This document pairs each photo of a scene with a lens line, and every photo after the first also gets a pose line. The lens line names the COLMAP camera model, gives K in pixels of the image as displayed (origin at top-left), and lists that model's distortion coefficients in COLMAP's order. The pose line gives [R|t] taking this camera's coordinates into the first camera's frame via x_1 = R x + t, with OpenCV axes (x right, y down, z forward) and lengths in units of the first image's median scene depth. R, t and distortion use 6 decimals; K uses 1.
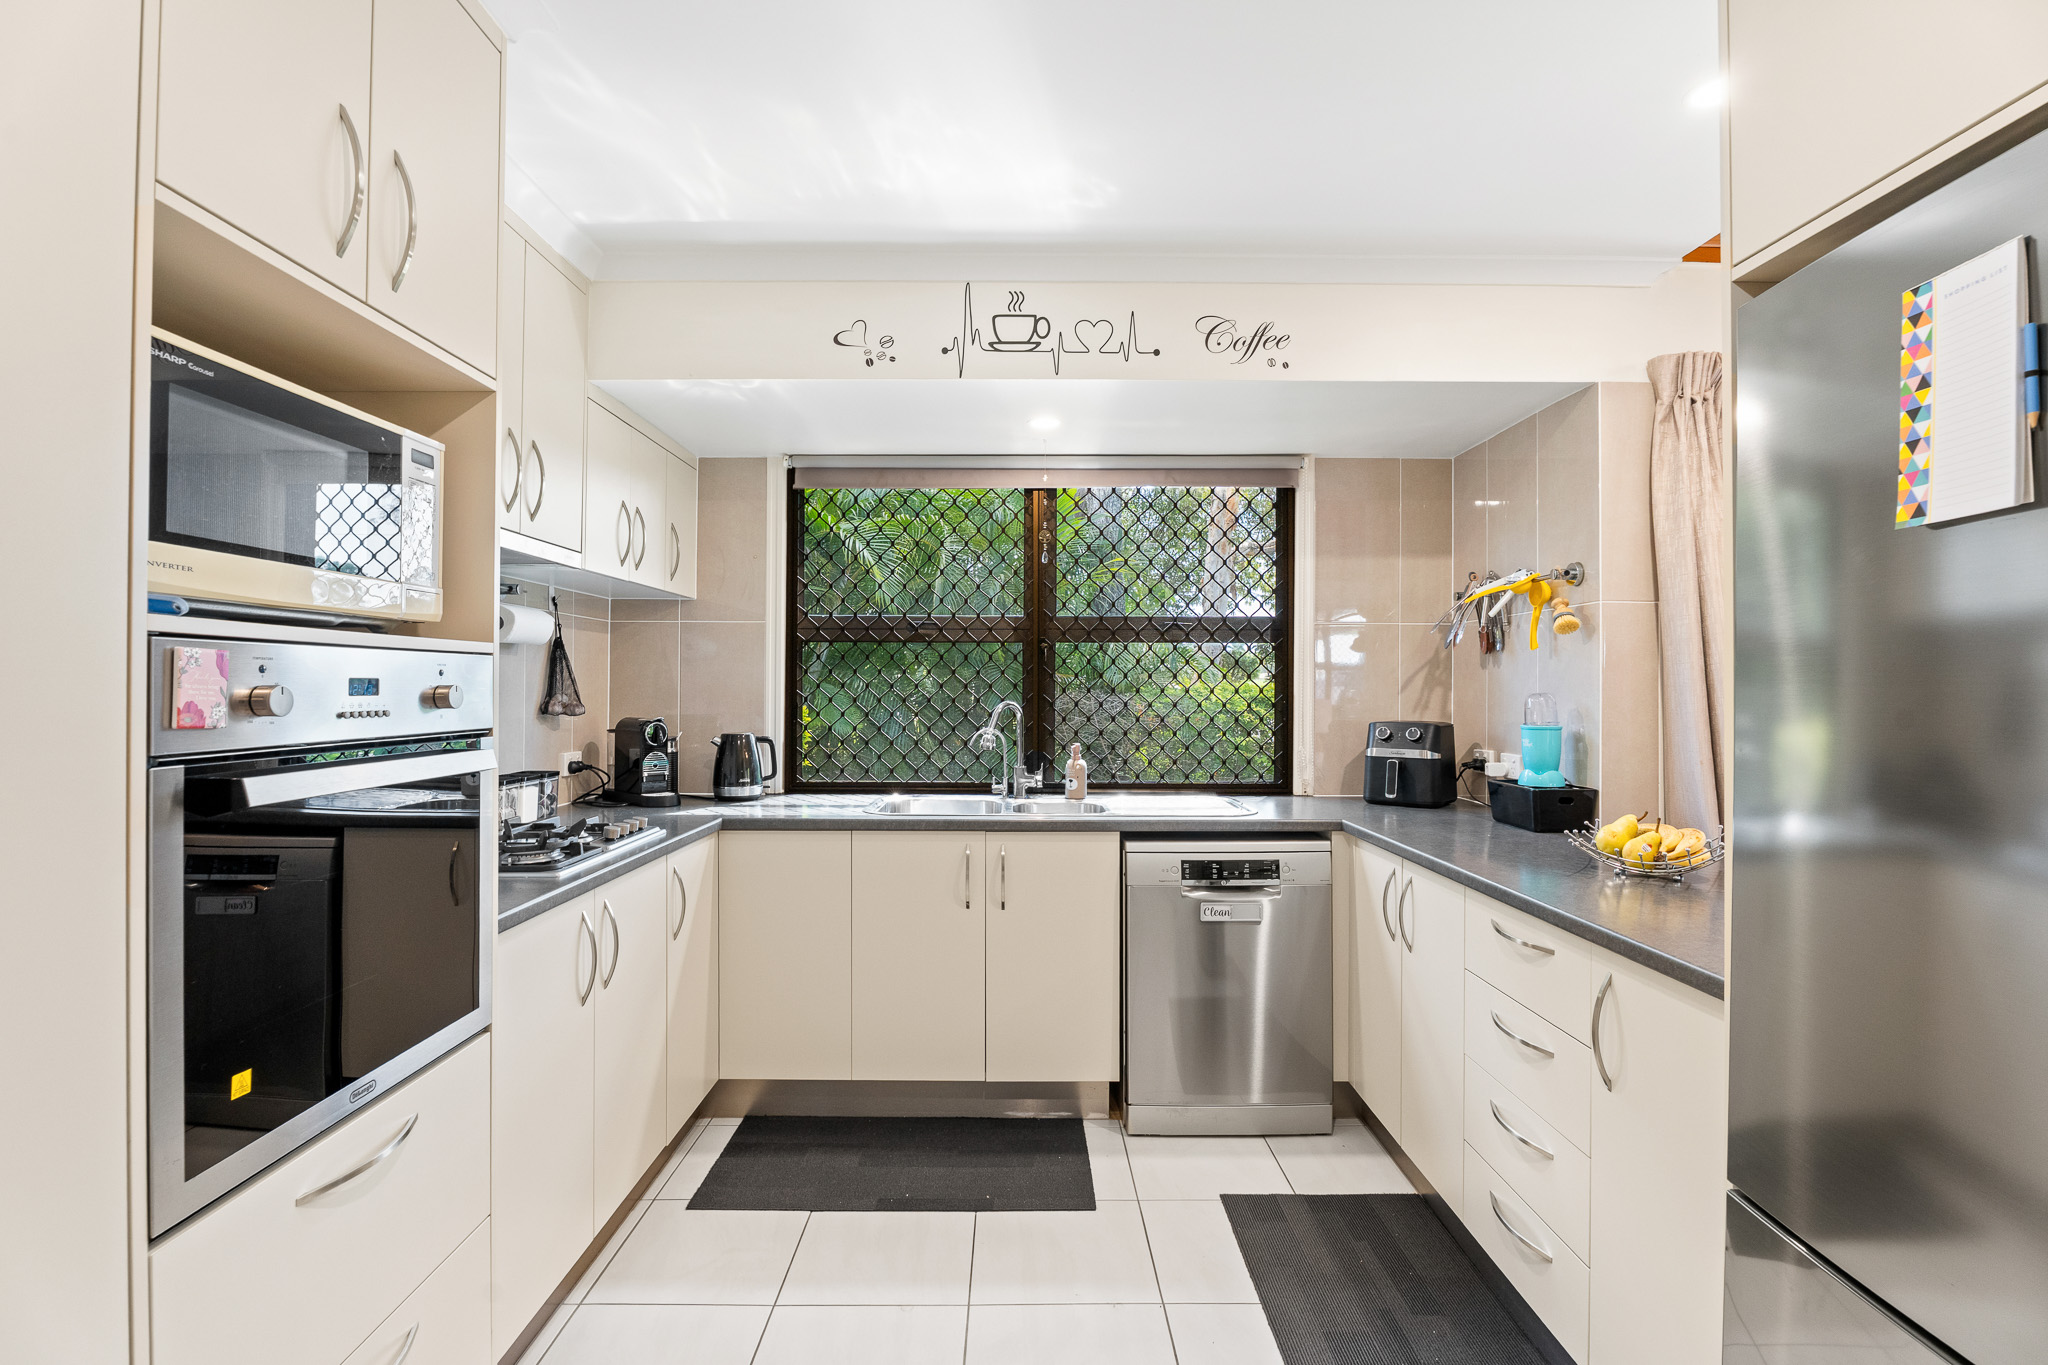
lens RADIAL K [[949.6, 0, 1024.0], [0, 949.6, 682.5], [0, 0, 1]] dist [-0.002305, -0.000168]
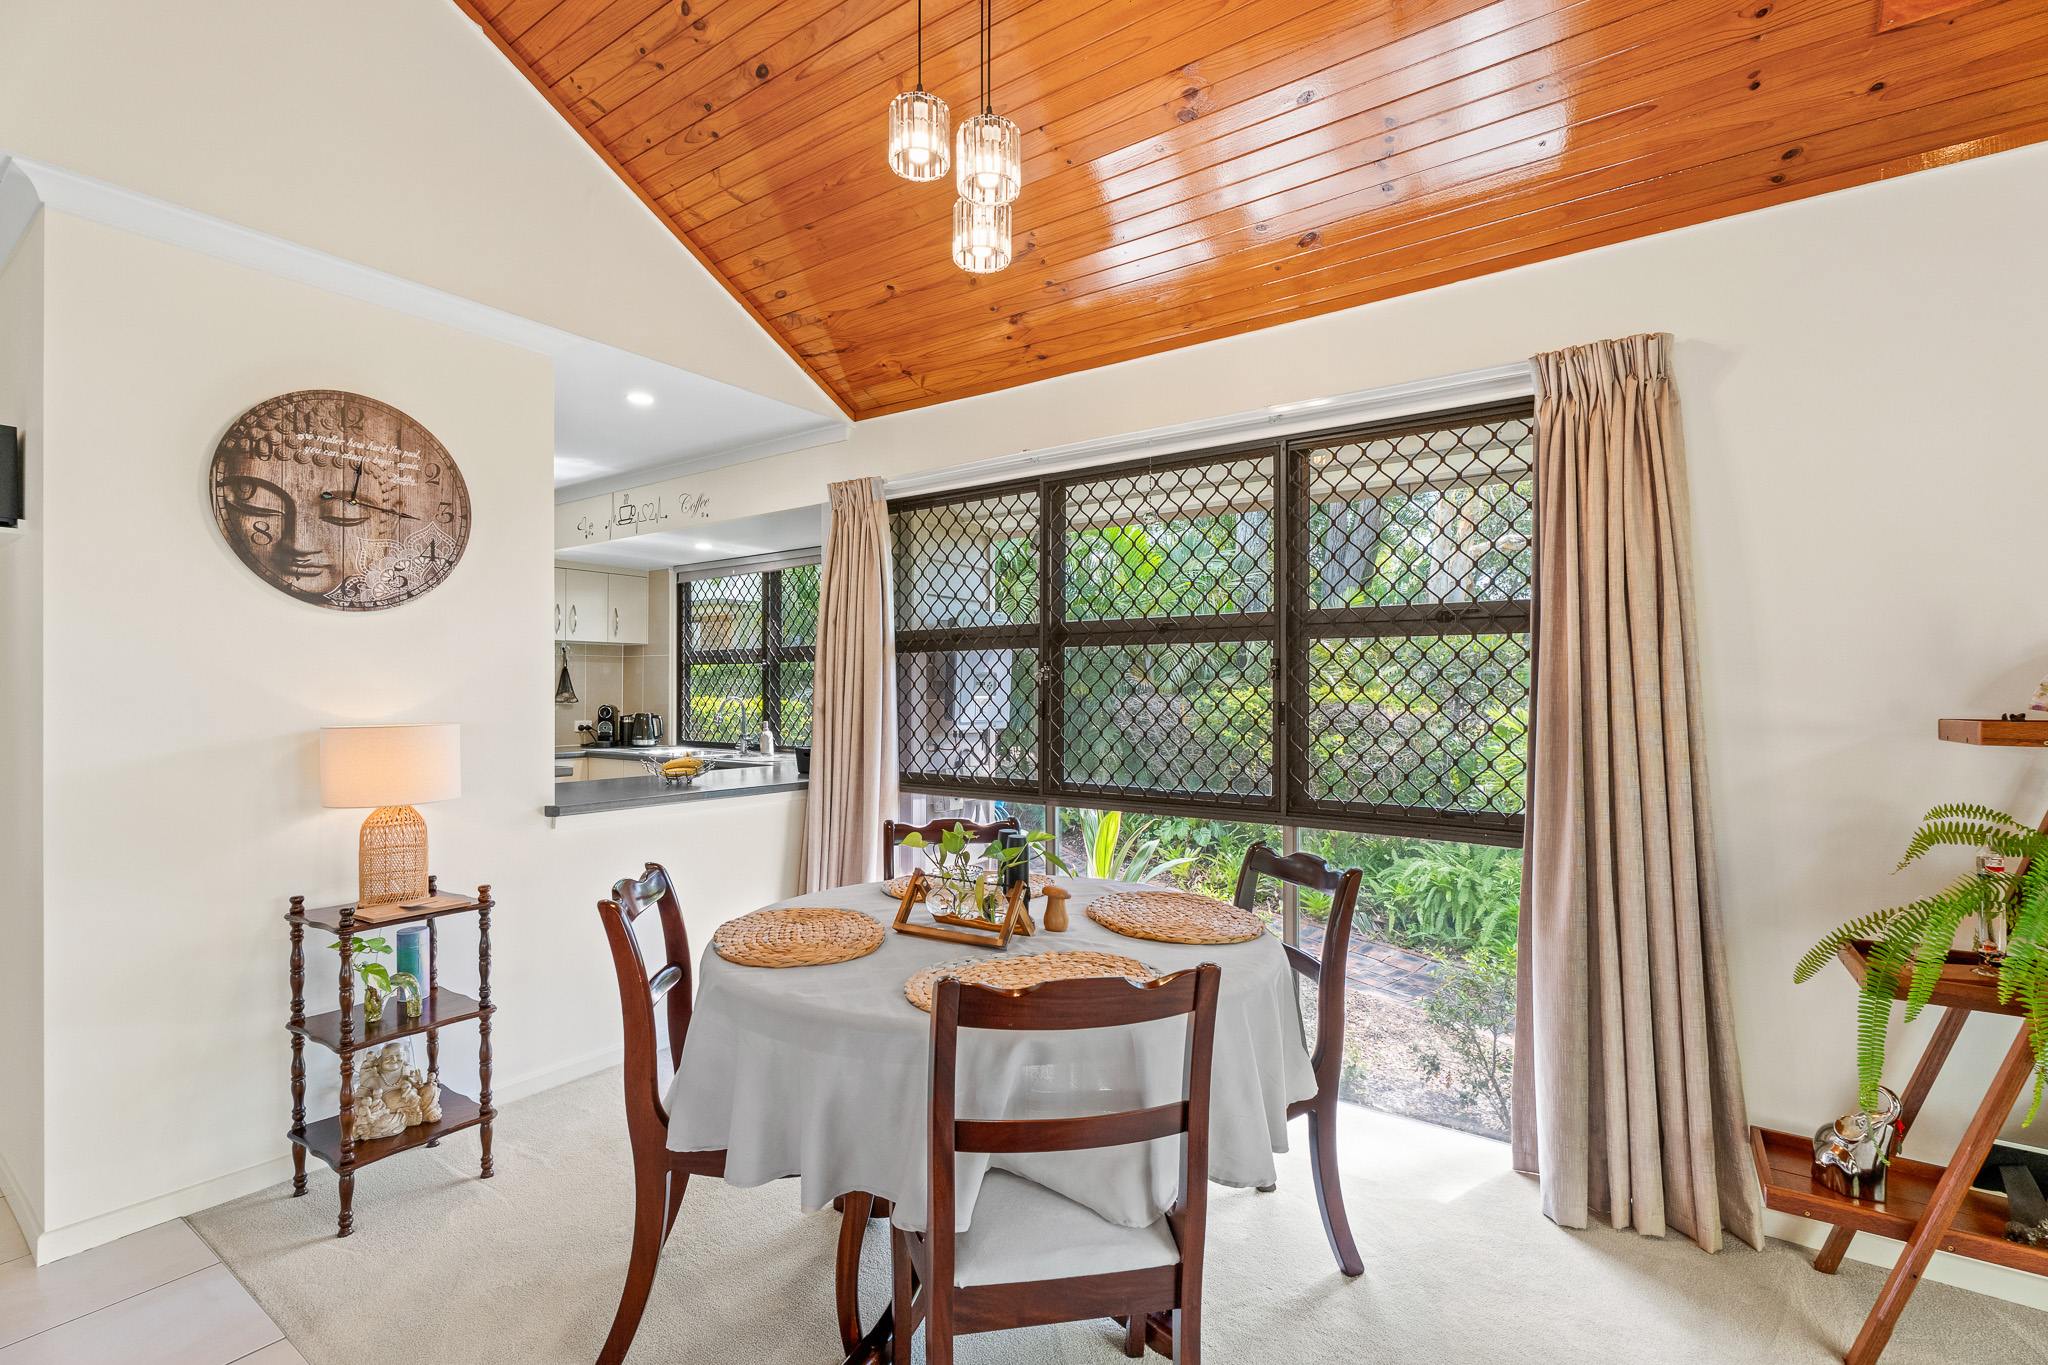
lens RADIAL K [[914.2, 0, 1024.0], [0, 914.2, 682.5], [0, 0, 1]] dist [0.004067, 0.000741]
pose [[0.818611, -0.011924, -0.574225, 1.480453], [0.009420, 0.999929, -0.007334, 0.012128], [0.574272, 0.000594, 0.818665, -0.097346]]
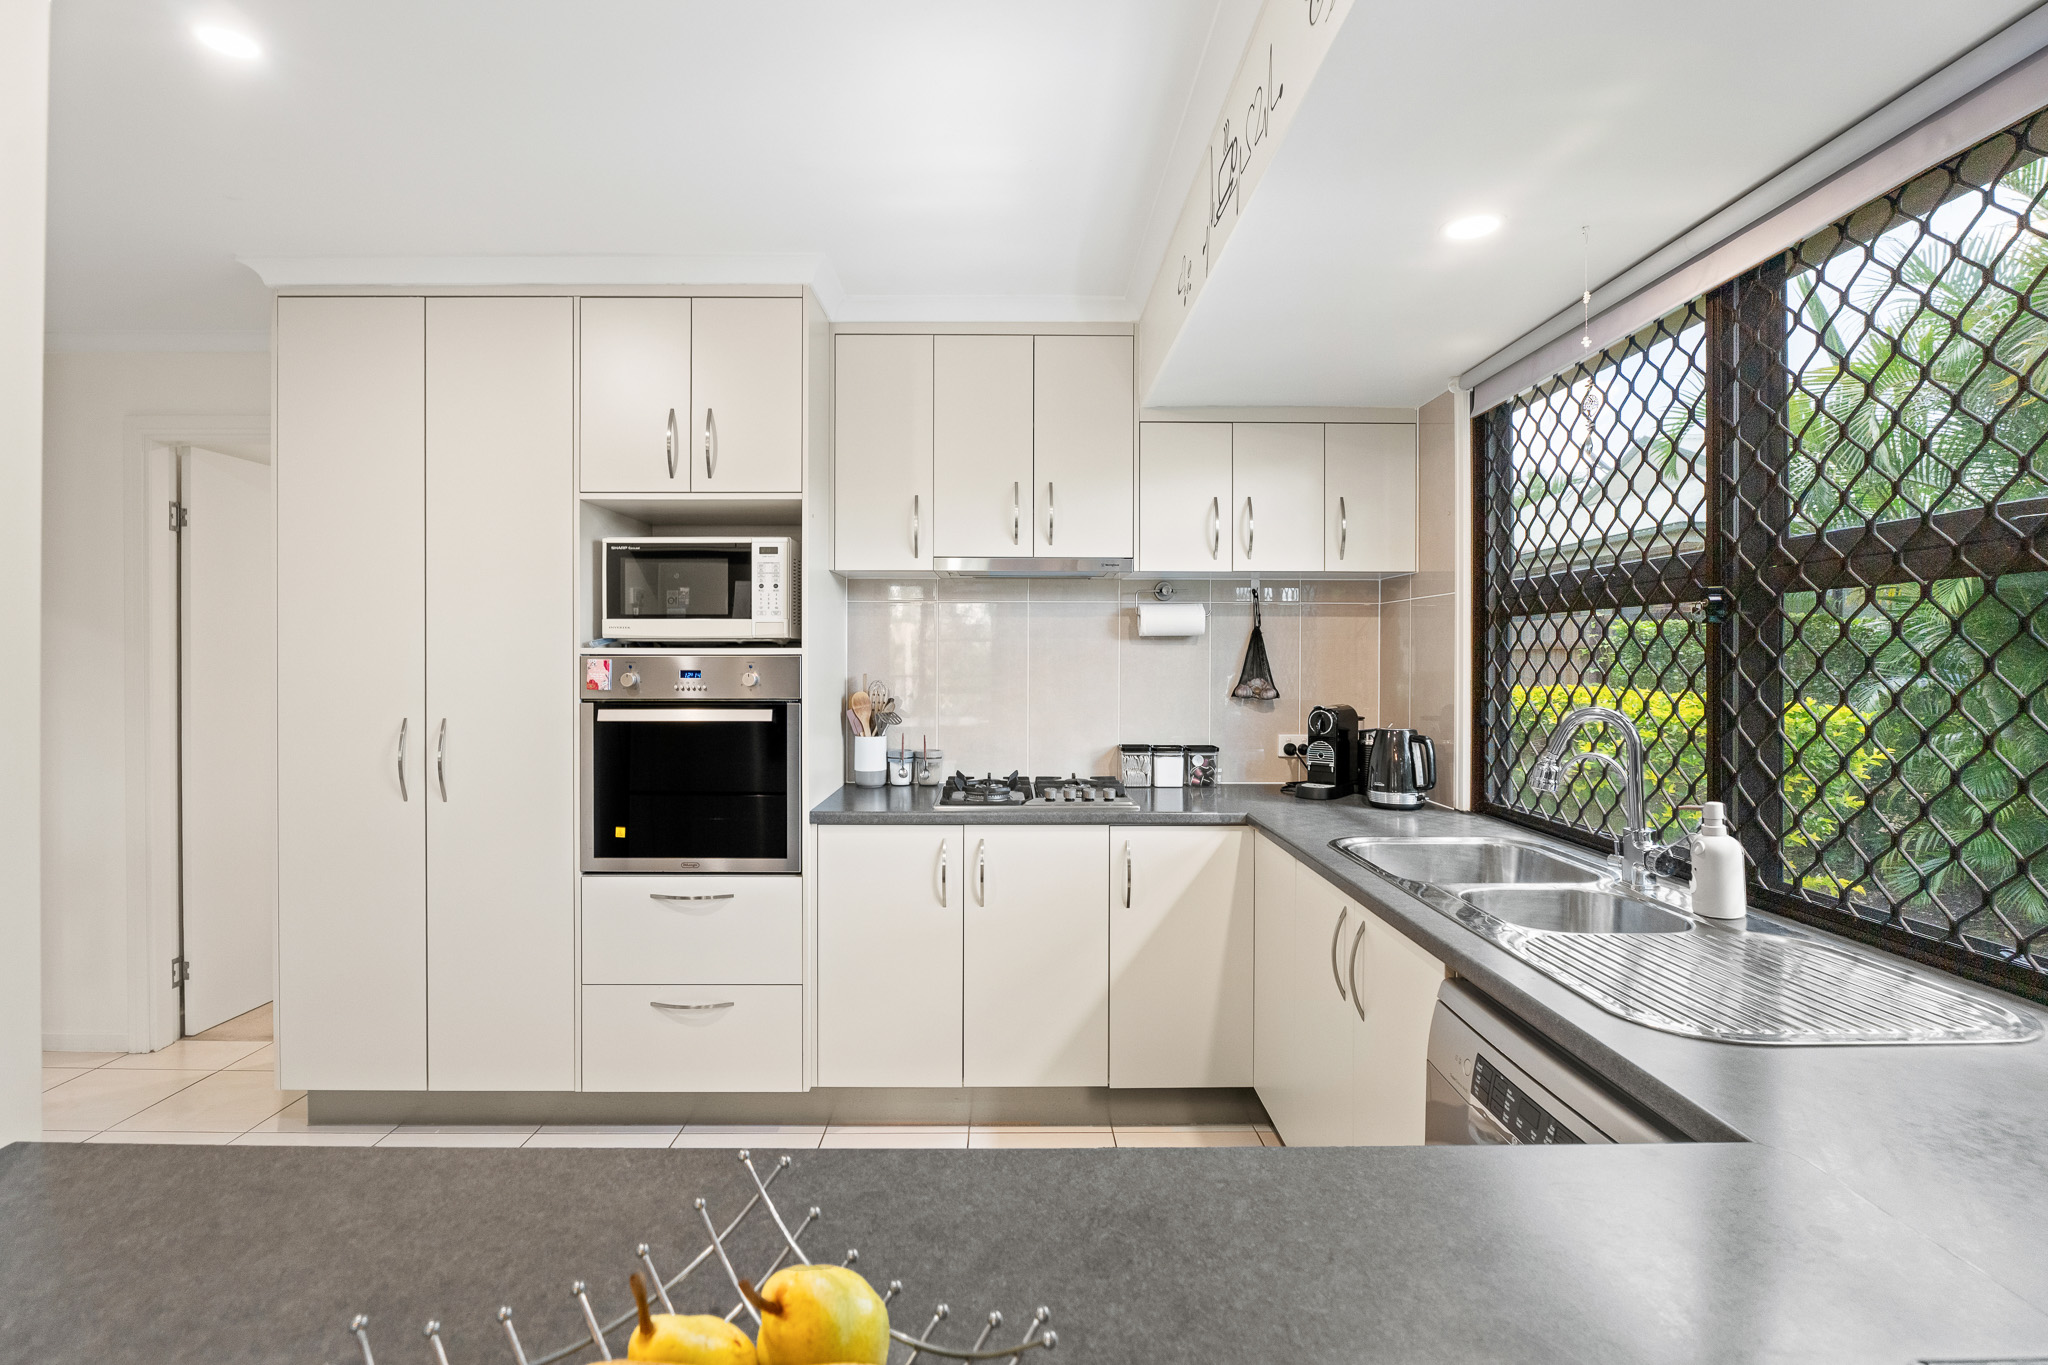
lens RADIAL K [[953.3, 0, 1013.6], [0, 953.3, 661.0], [0, 0, 1]] dist [0.001416, 0.000152]
pose [[0.000517, -0.001632, -0.999999, 0.571138], [0.003057, 0.999994, -0.001630, -0.007289], [0.999995, -0.003056, 0.000522, 0.686130]]
